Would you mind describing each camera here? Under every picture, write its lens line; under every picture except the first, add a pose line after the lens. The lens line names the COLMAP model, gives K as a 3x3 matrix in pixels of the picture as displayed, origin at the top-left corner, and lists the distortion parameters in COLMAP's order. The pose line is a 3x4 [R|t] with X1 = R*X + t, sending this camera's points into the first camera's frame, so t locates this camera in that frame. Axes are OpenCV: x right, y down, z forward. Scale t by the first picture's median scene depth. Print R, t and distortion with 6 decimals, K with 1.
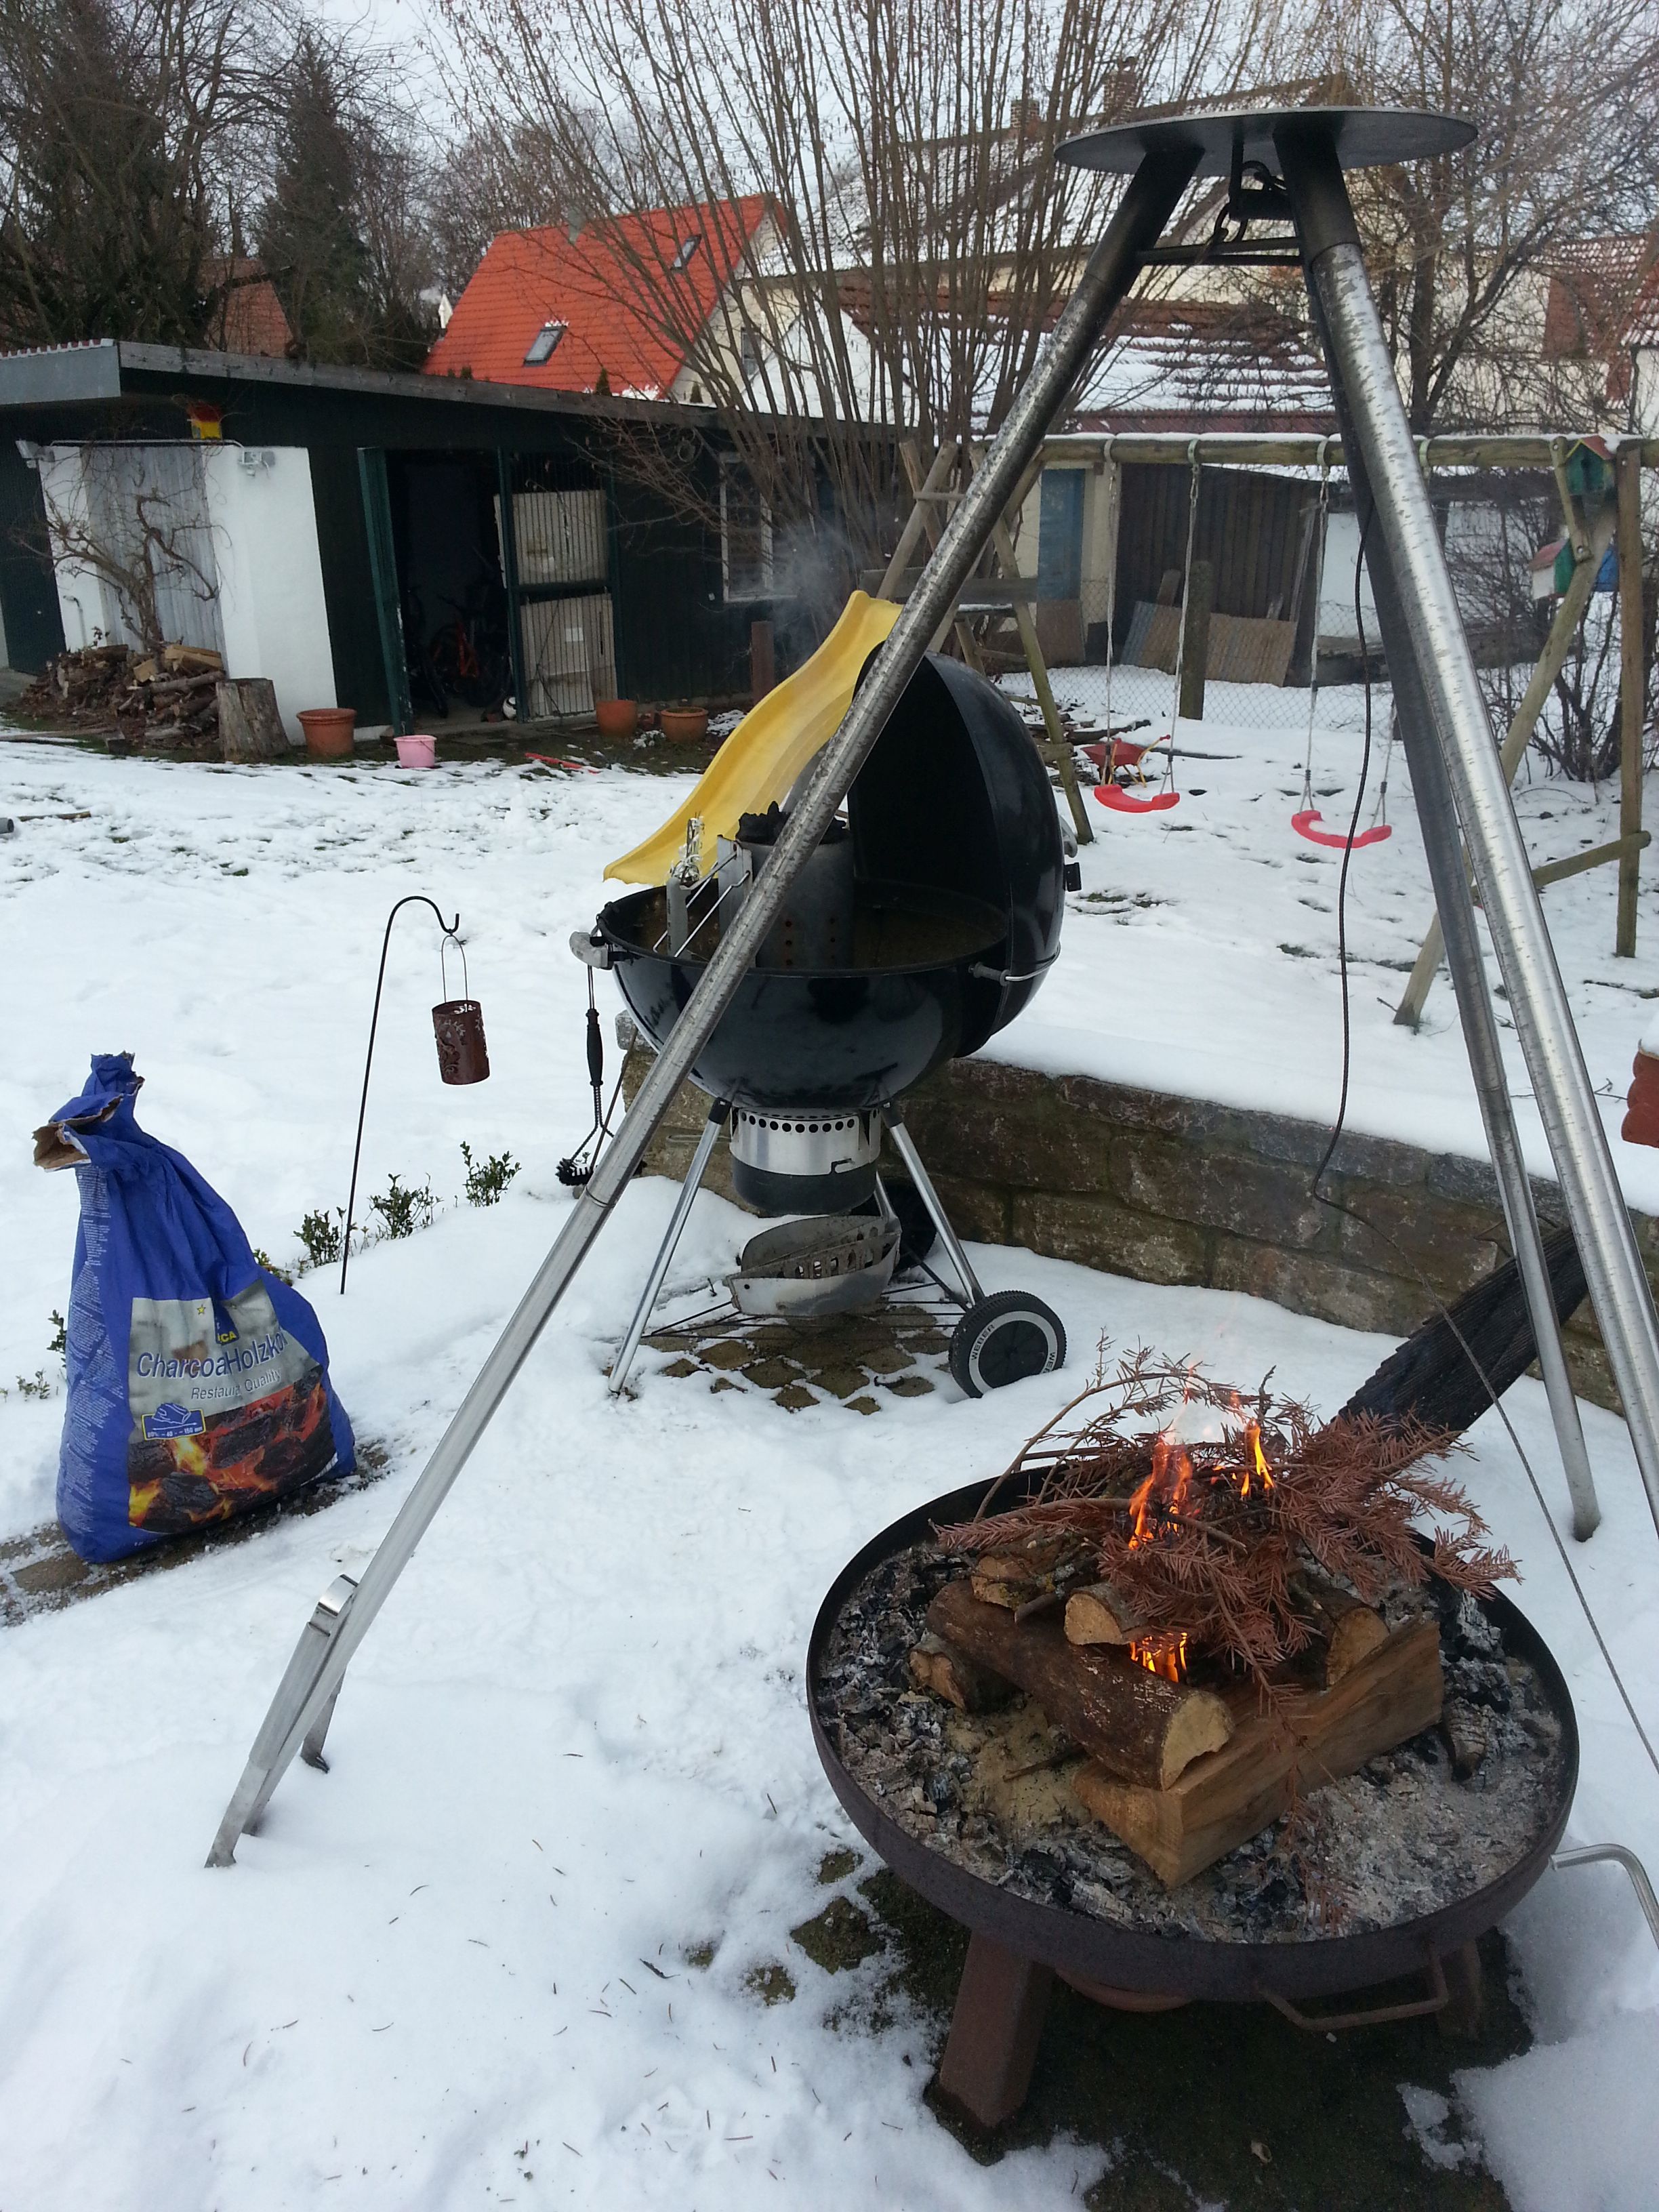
lens RADIAL K [[1775.7, 0, 829.5], [0, 1775.7, 1106.0], [0, 0, 1]] dist [0.130030, -0.204379]
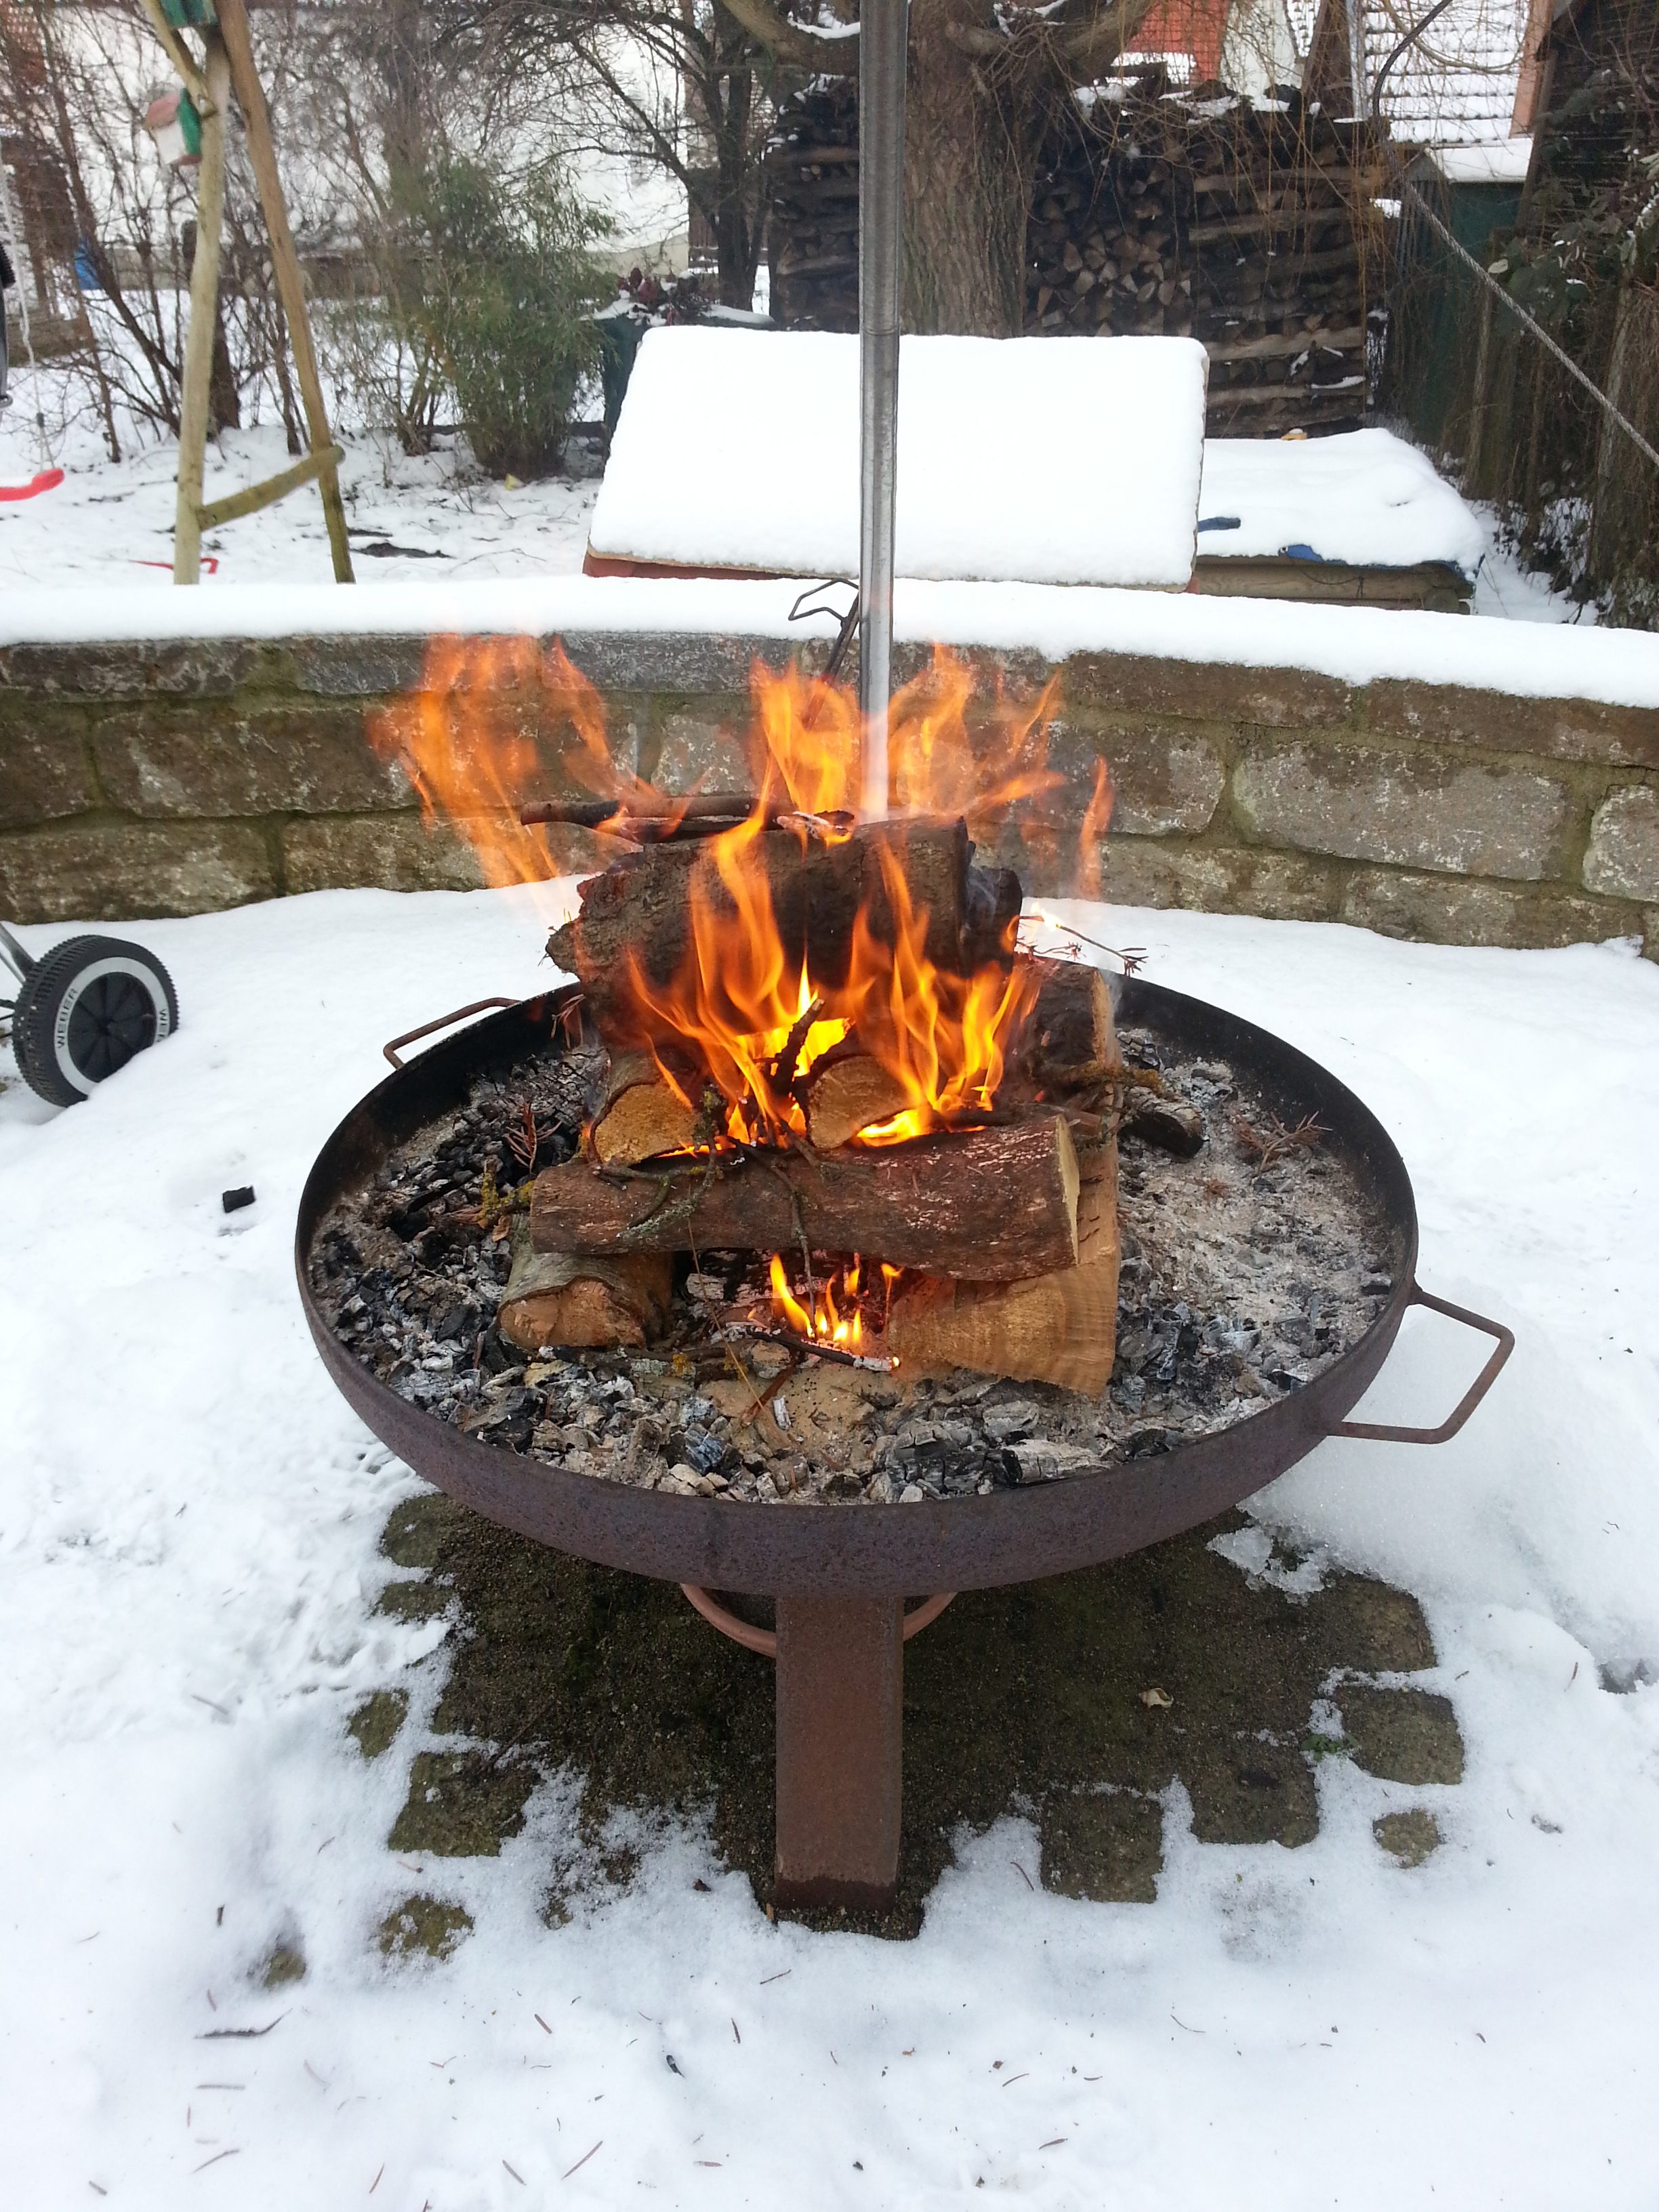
lens RADIAL K [[1775.7, 0, 829.5], [0, 1775.7, 1106.0], [0, 0, 1]] dist [0.130030, -0.204379]
pose [[0.713060, -0.312009, 0.627850, -0.213465], [0.231402, 0.950071, 0.209329, 0.129931], [-0.661815, -0.003978, 0.749657, 0.446046]]
